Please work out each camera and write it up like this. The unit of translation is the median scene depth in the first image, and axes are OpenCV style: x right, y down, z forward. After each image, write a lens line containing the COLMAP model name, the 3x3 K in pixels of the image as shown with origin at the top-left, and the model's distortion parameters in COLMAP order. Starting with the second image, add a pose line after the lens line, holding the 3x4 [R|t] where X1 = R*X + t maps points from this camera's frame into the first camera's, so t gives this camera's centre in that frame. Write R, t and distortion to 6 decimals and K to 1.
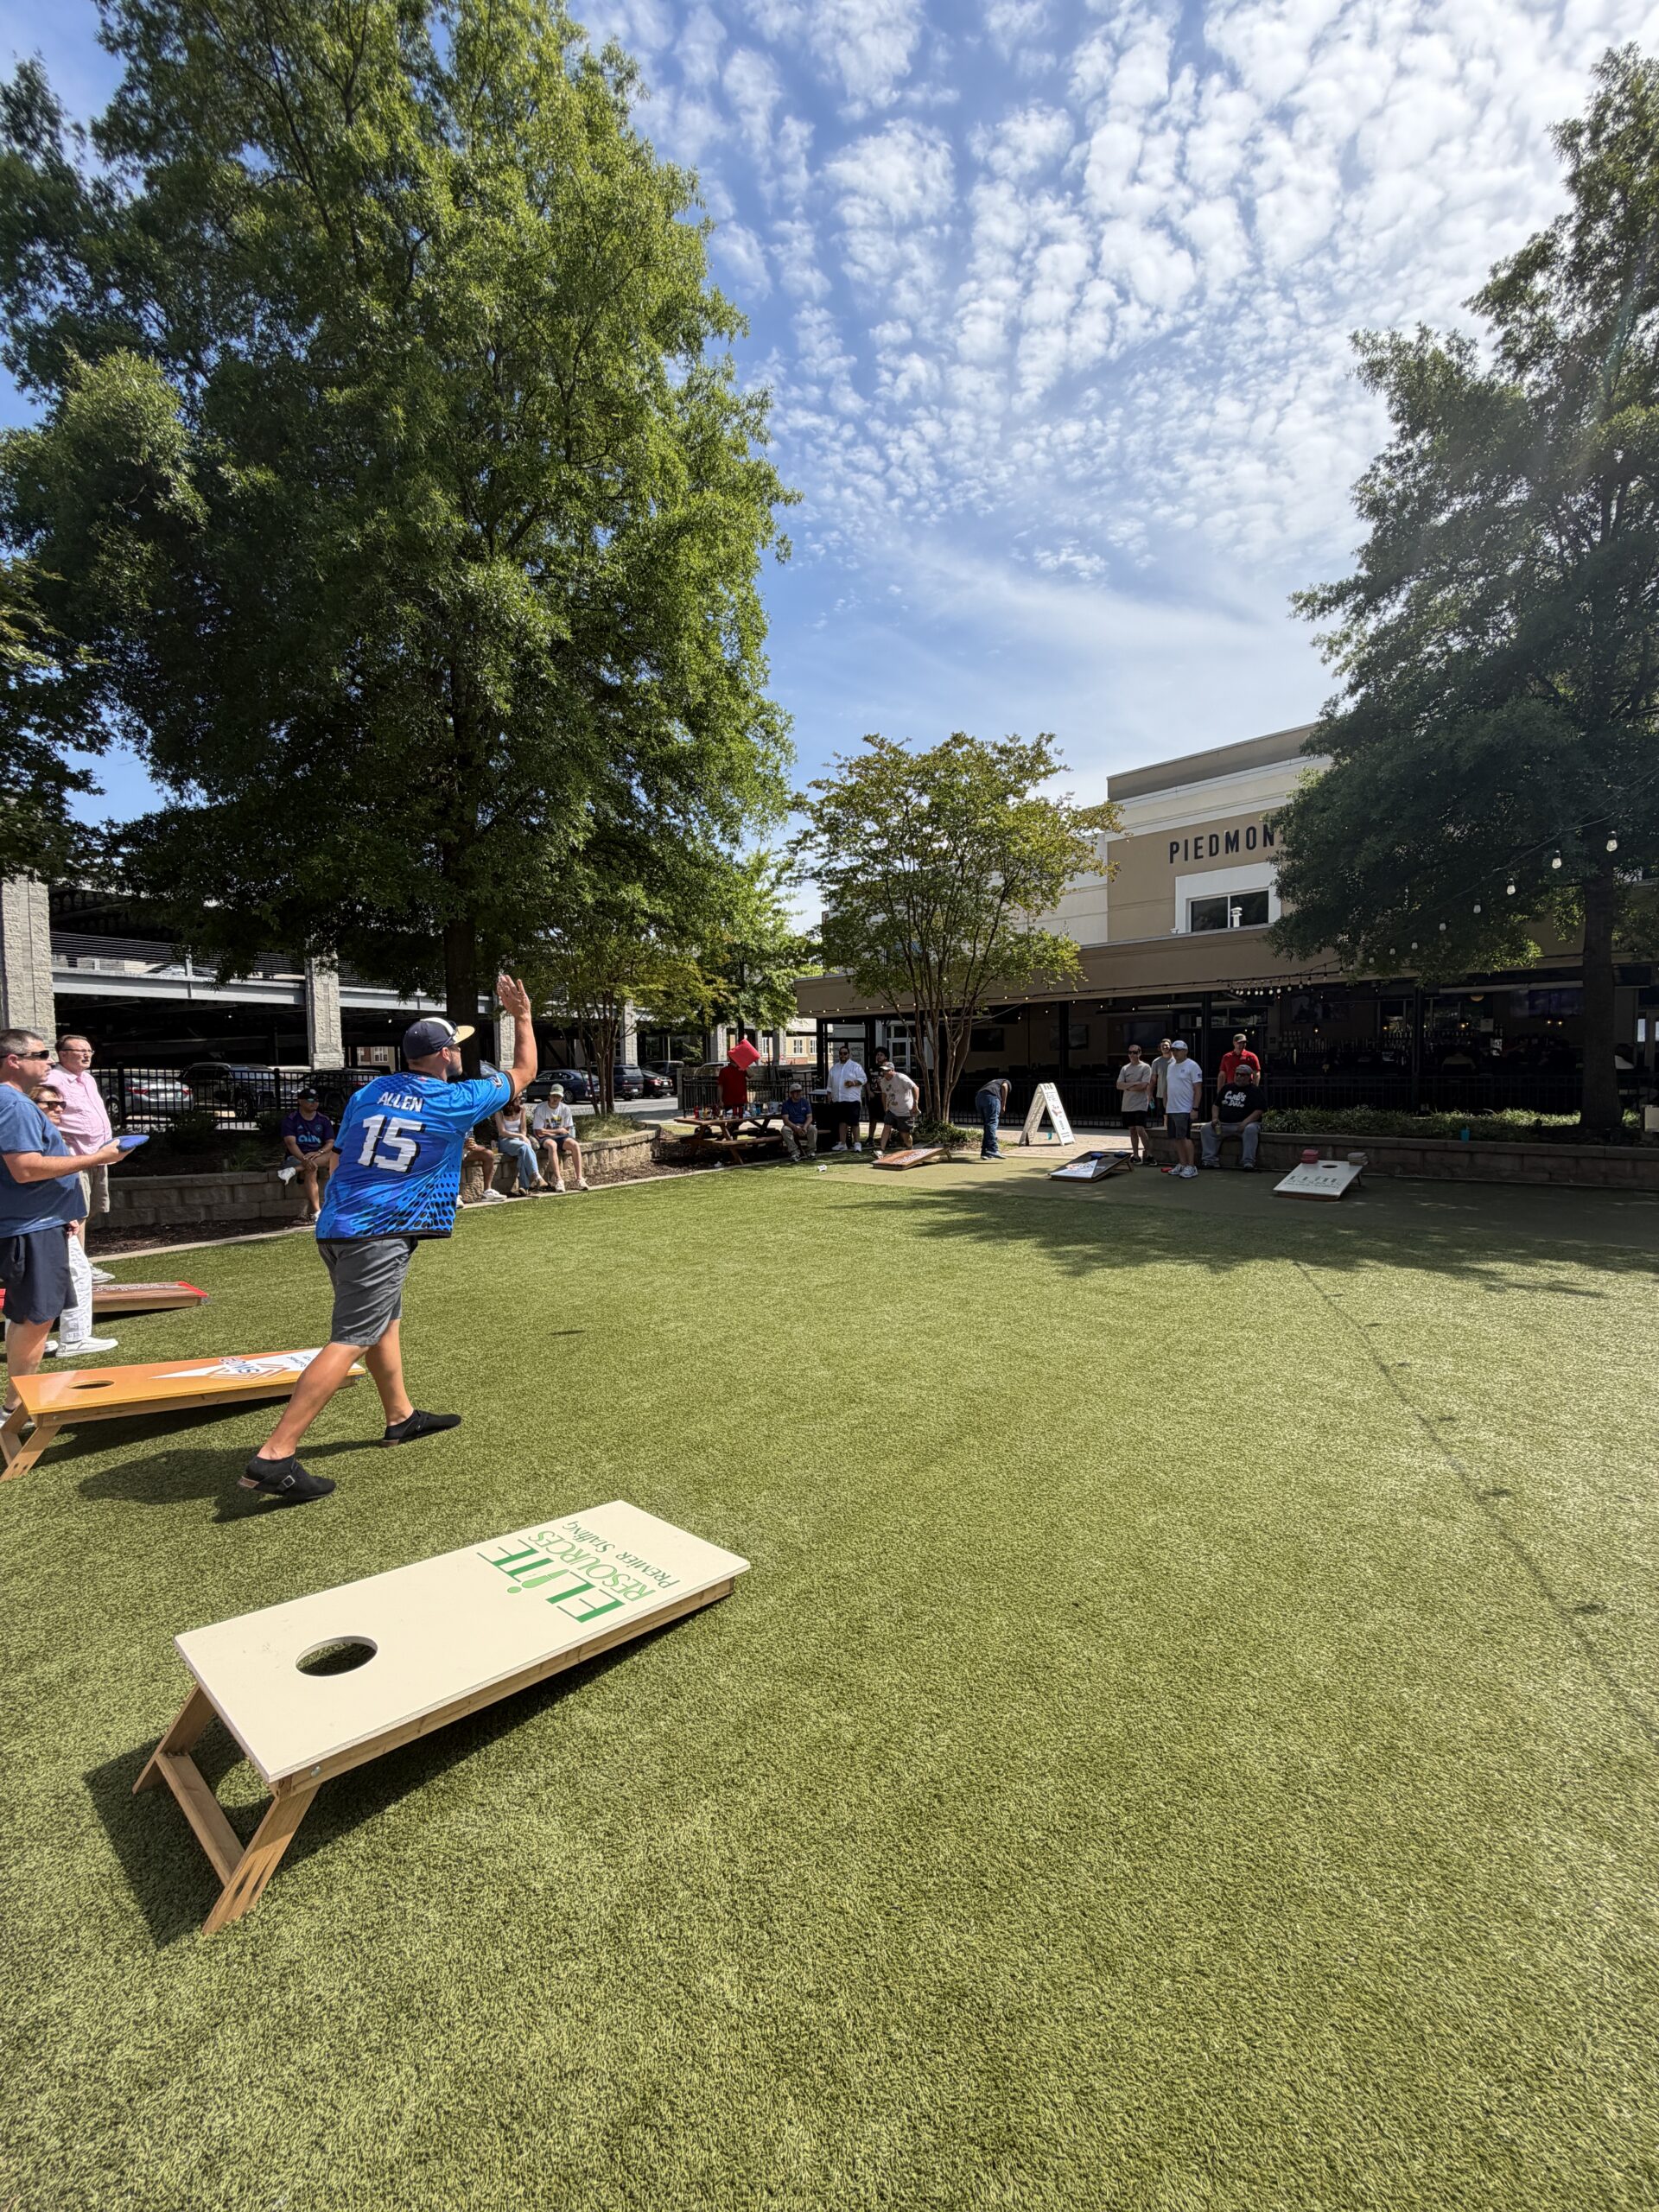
lens RADIAL K [[881.1, 0, 821.6], [0, 881.1, 1093.0], [0, 0, 1]] dist [0.002976, 0.000053]
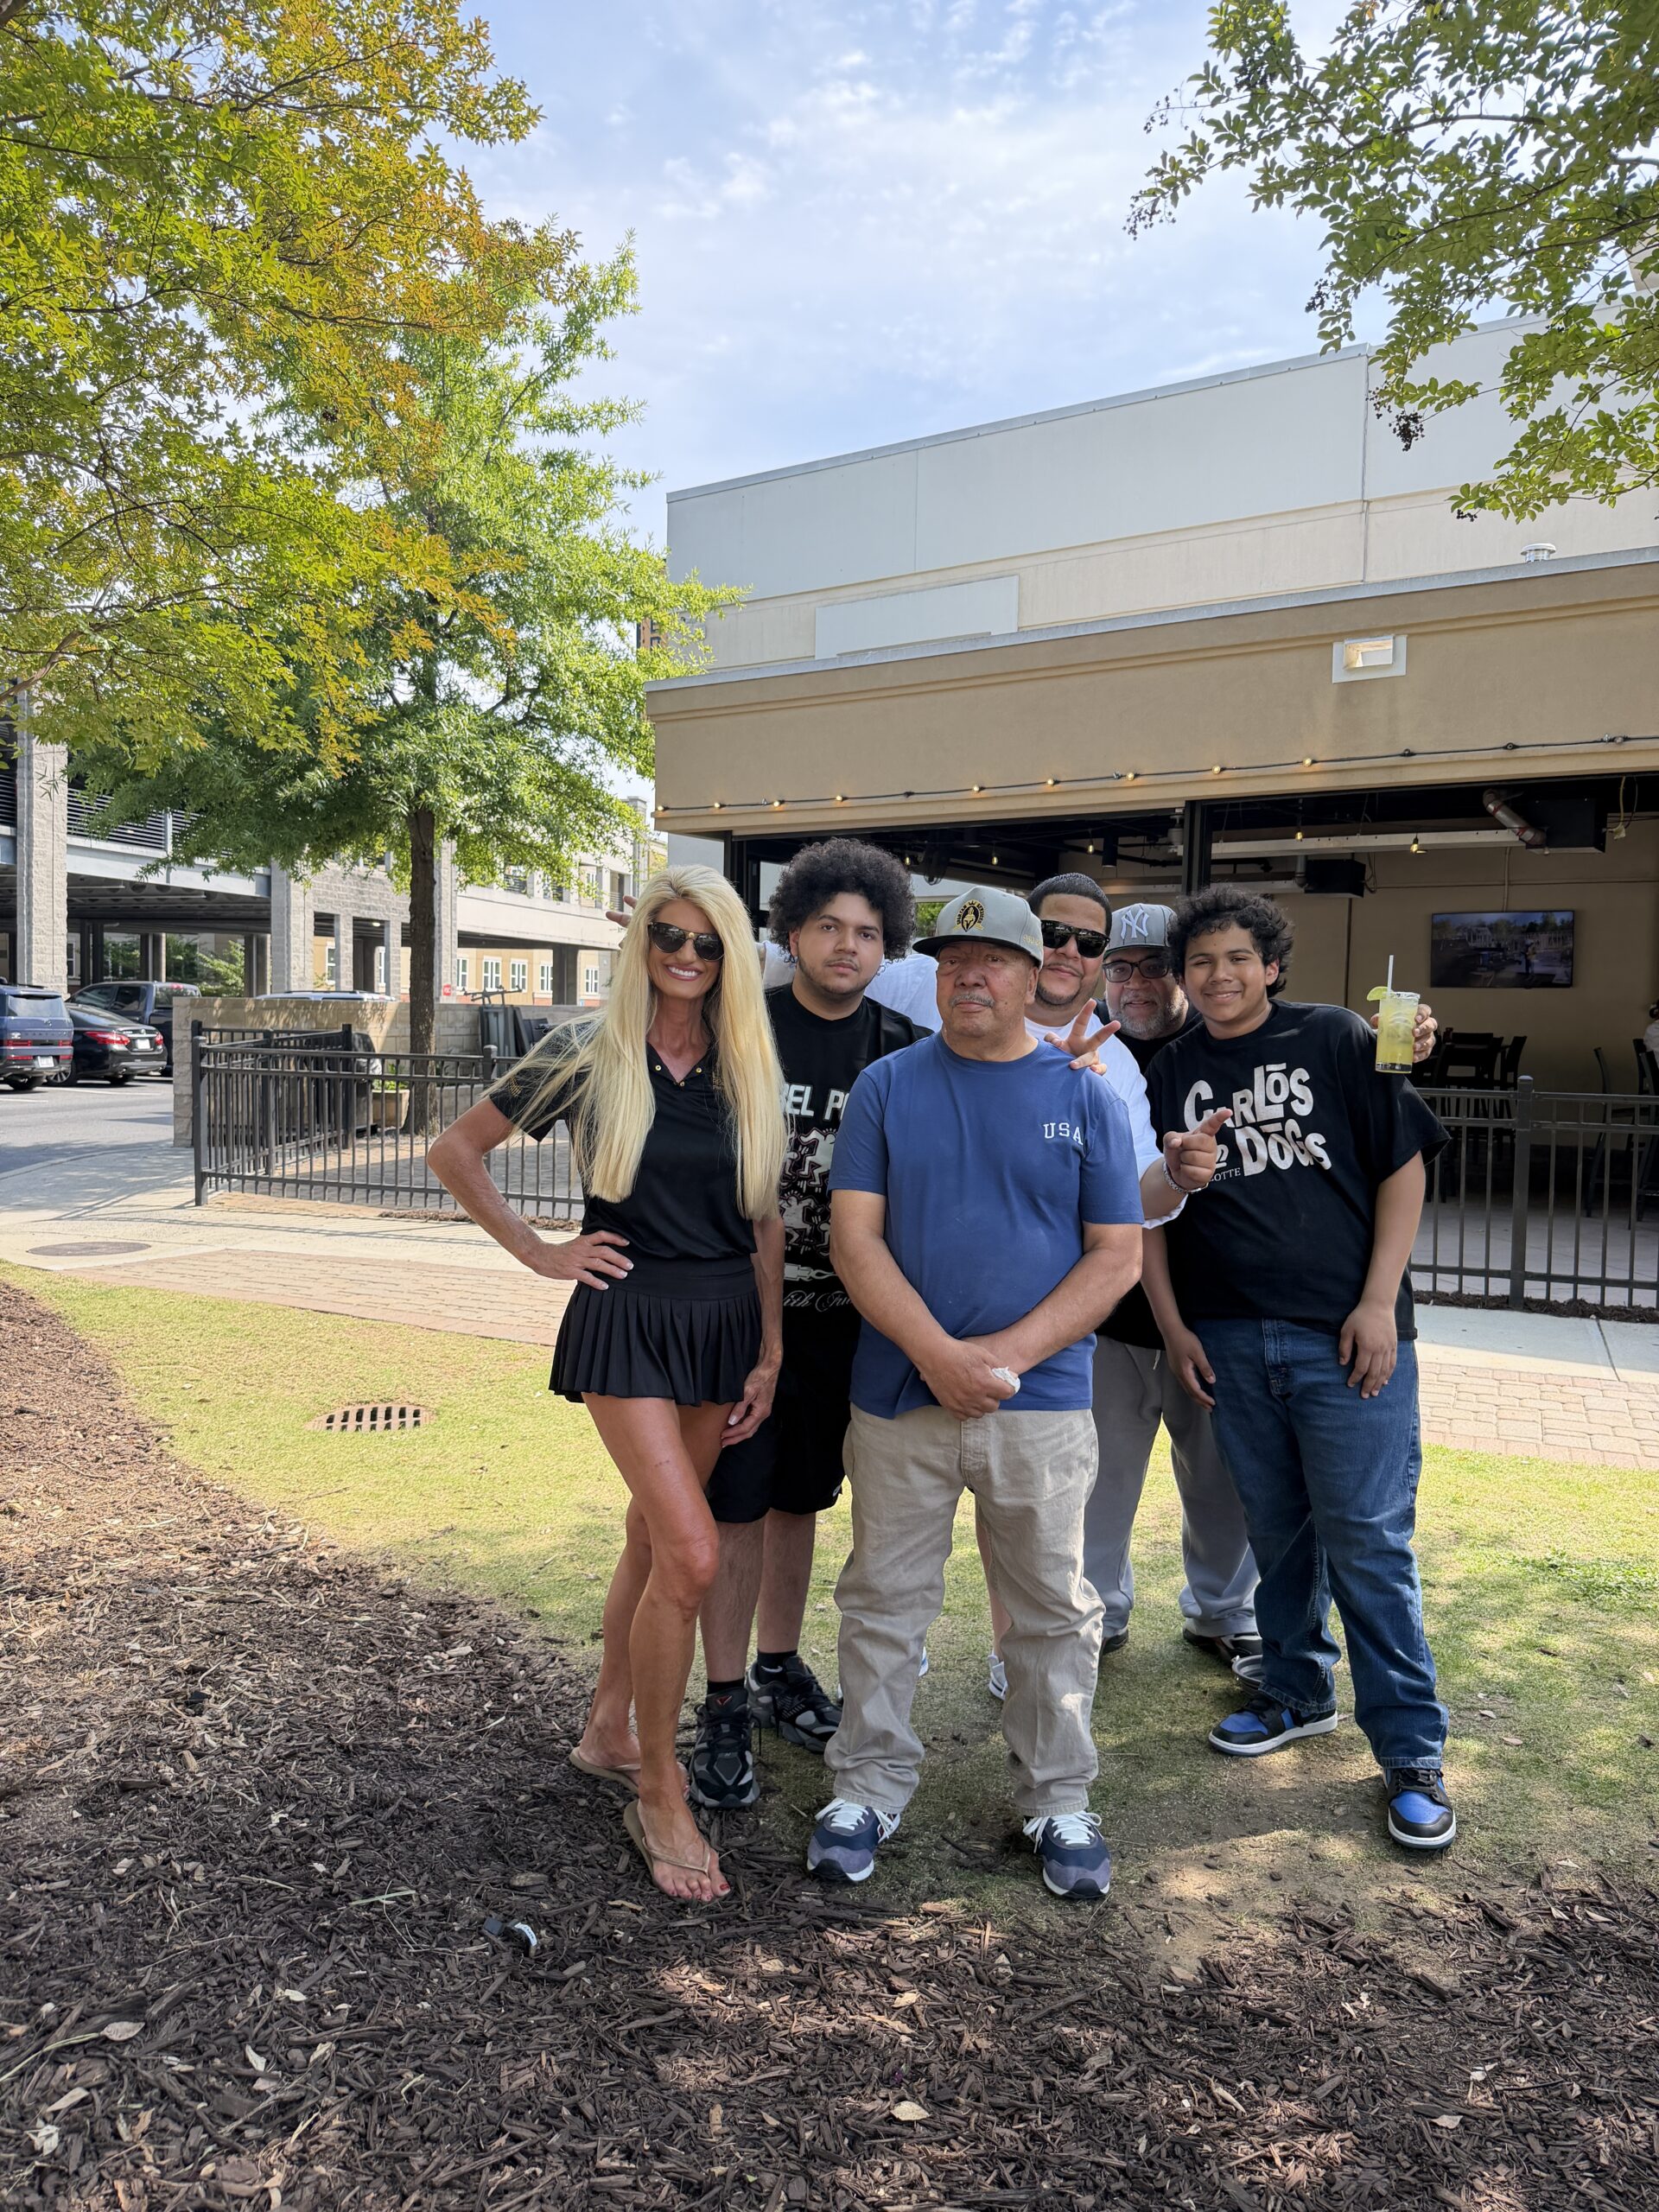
lens RADIAL K [[1510.8, 0, 822.2], [0, 1510.8, 1109.6], [0, 0, 1]] dist [0.136318, -0.277972]
pose [[0.972702, 0.023703, 0.230843, -0.176839], [-0.029635, 0.999313, 0.022264, -0.021433], [-0.230157, -0.028498, 0.972736, 1.112892]]
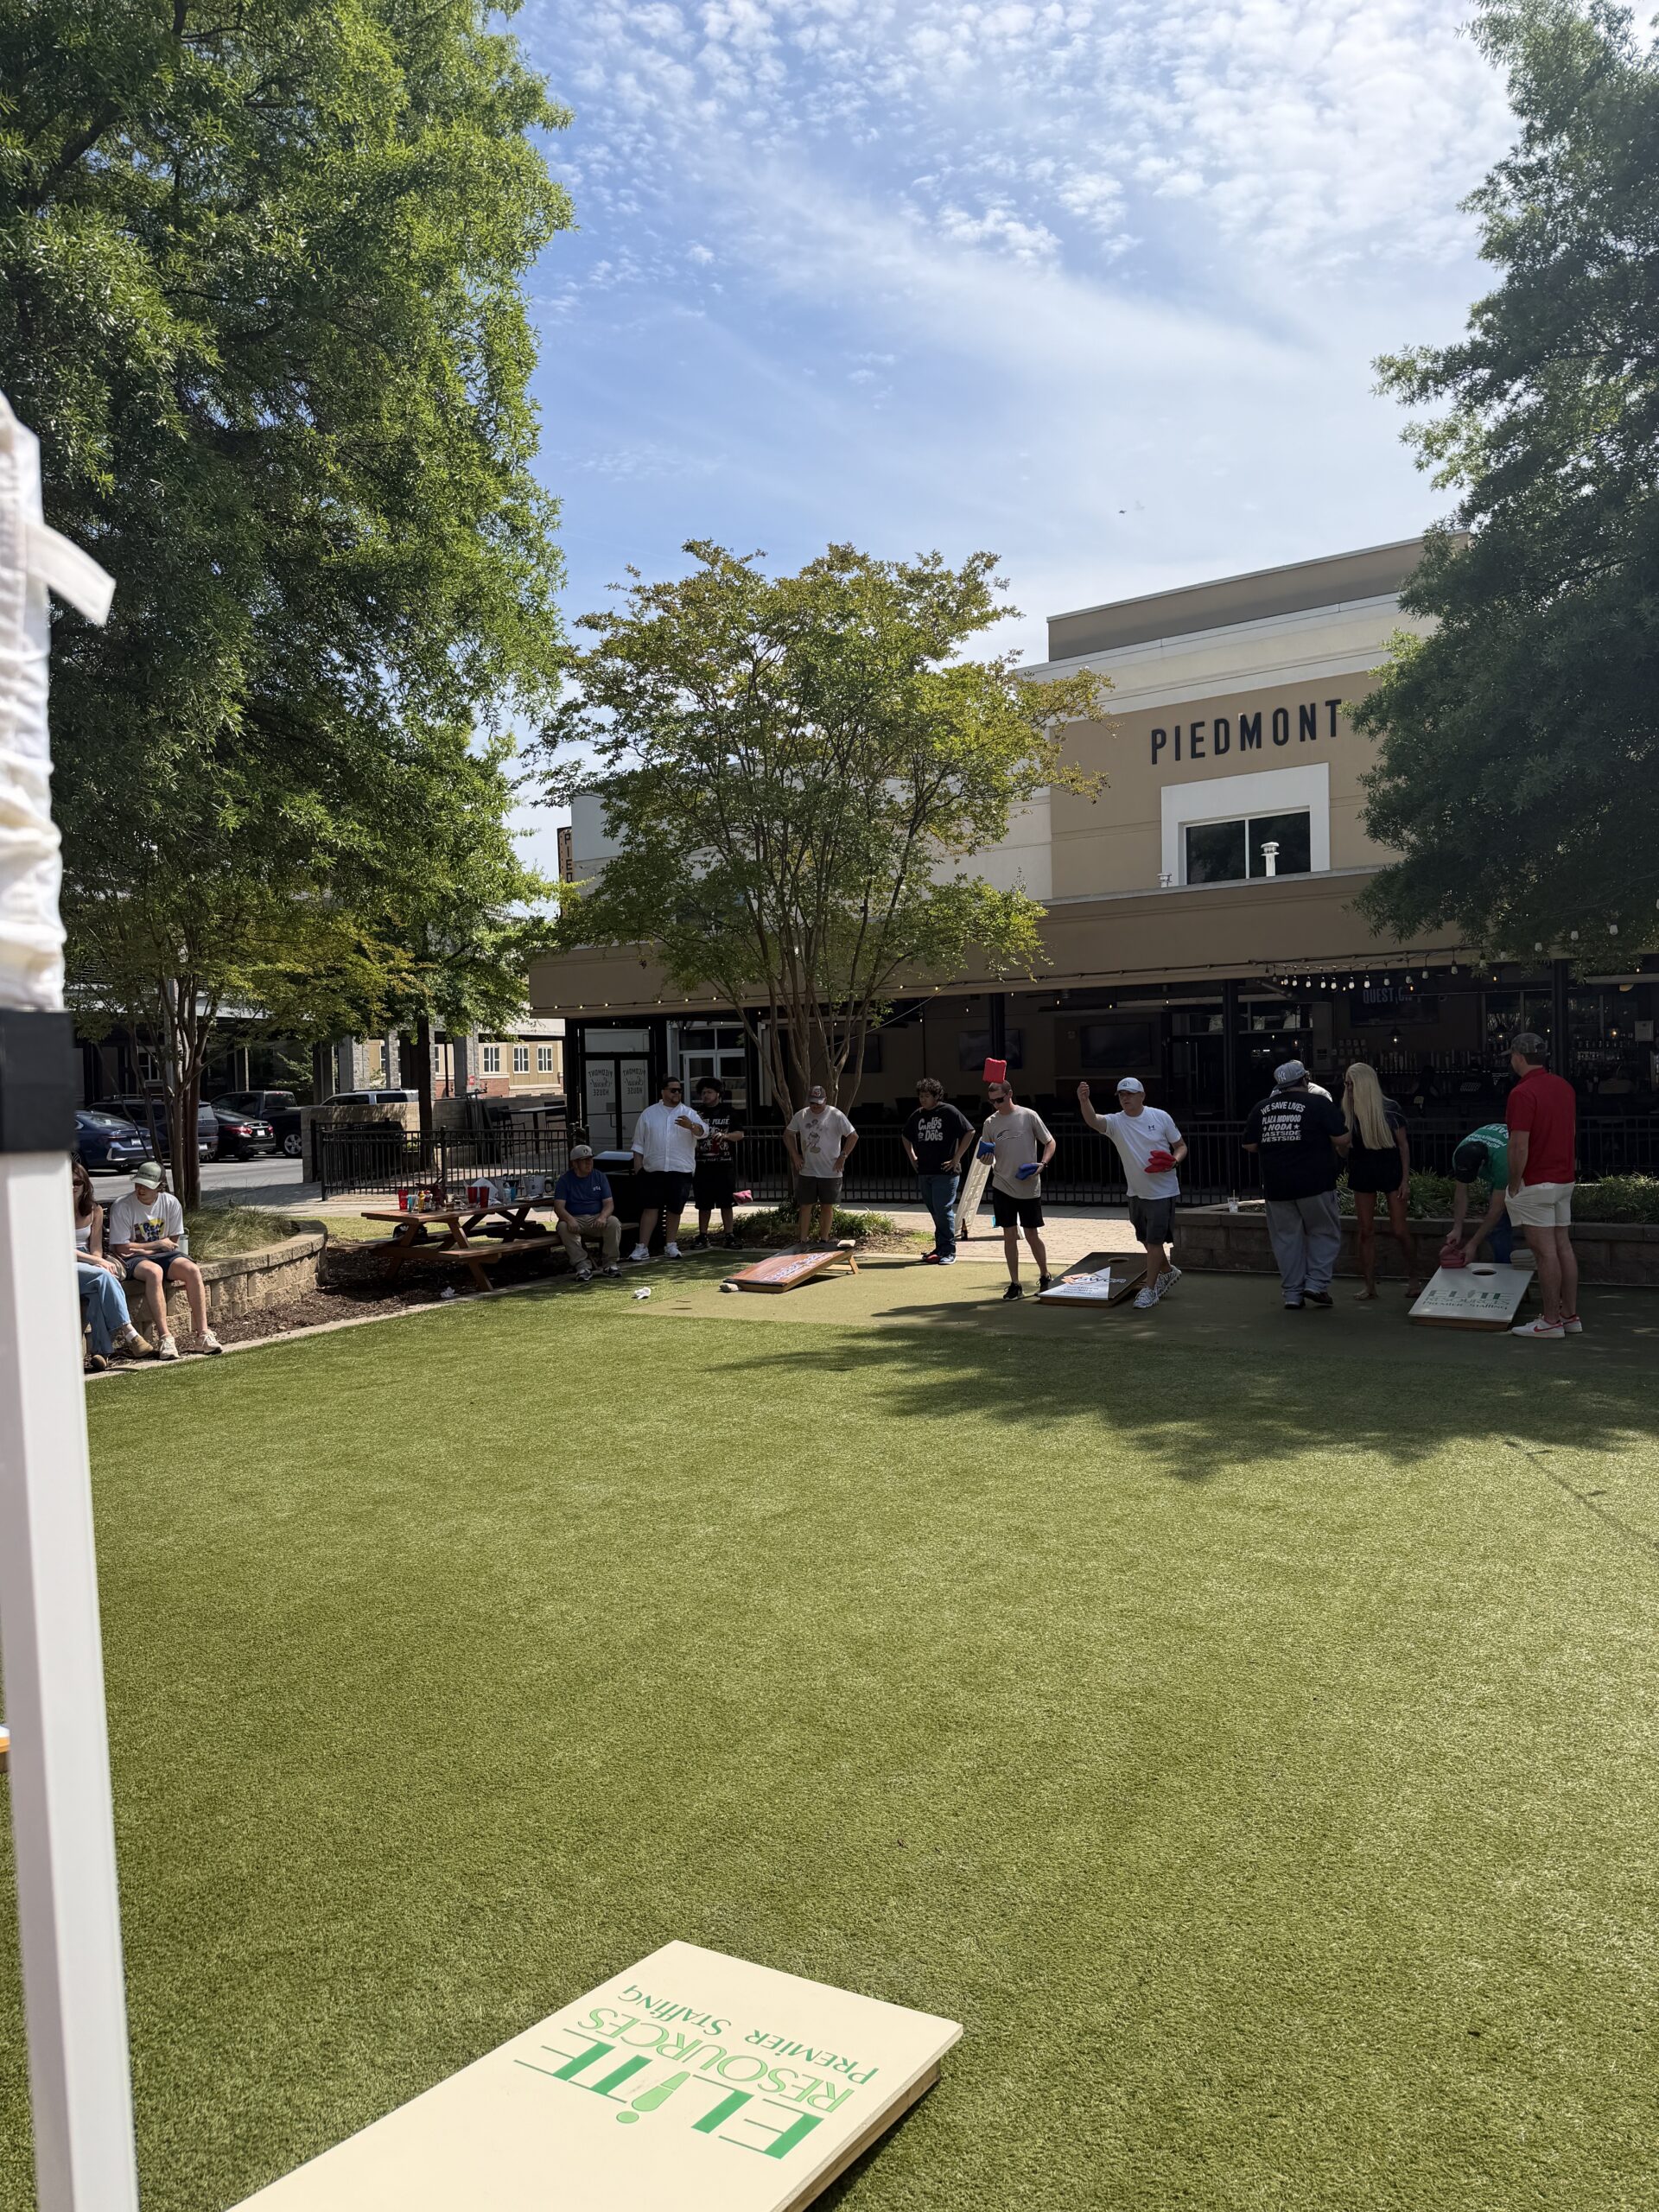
lens RADIAL K [[1545.0, 0, 789.7], [0, 1545.0, 1095.9], [0, 0, 1]] dist [0.052969, -0.068298]
pose [[0.984843, -0.011784, 0.173045, -0.068842], [0.016275, 0.999566, -0.024560, -0.015771], [-0.172680, 0.027004, 0.984608, -0.011034]]
